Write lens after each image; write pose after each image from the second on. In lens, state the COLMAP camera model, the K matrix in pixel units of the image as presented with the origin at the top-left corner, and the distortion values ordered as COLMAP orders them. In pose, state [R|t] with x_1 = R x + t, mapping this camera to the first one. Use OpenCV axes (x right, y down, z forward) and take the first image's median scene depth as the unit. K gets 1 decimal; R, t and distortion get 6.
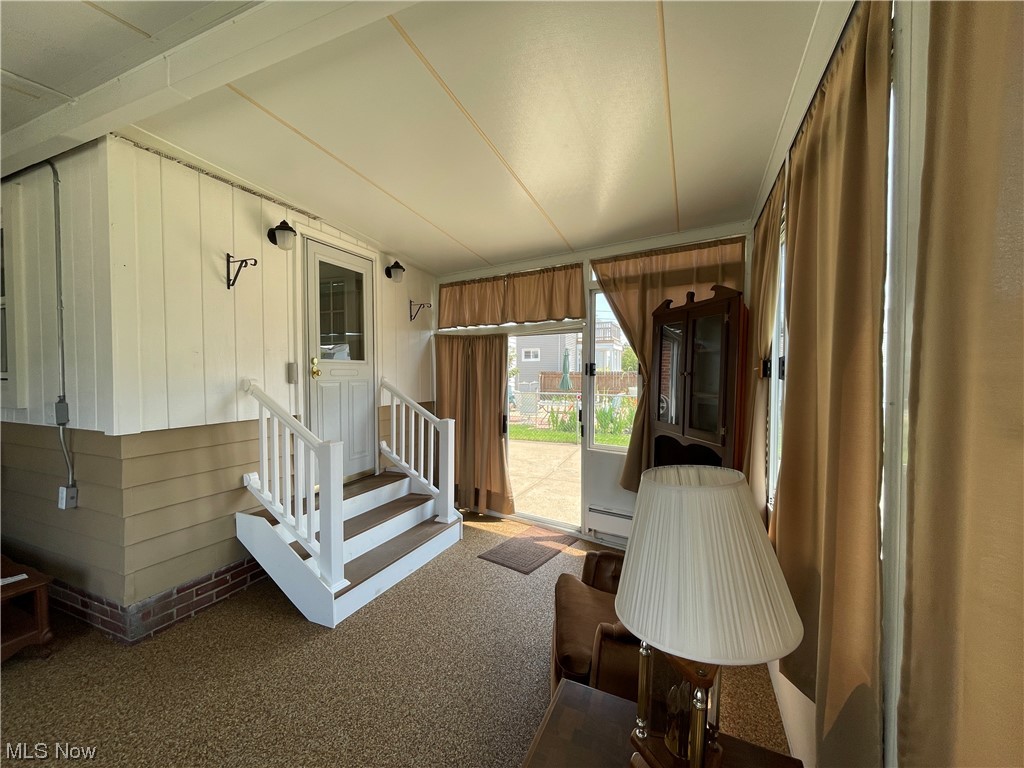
lens RADIAL K [[418.5, 0, 514.0], [0, 418.5, 386.4], [0, 0, 1]] dist [-0.002867, -0.000137]
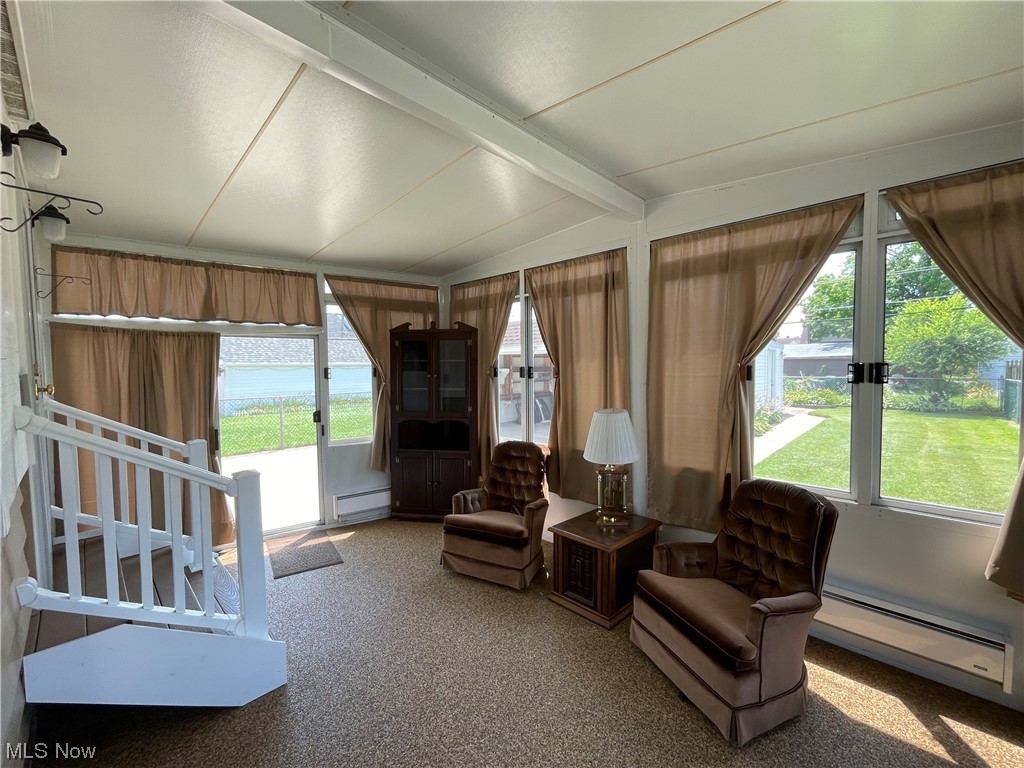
lens RADIAL K [[418.5, 0, 512.1], [0, 418.5, 383.7], [0, 0, 1]] dist [-0.002867, -0.000137]
pose [[0.355556, -0.045930, 0.933526, -0.668275], [0.038158, 0.998672, 0.034602, -0.032562], [-0.933876, 0.023318, 0.356836, 0.153397]]
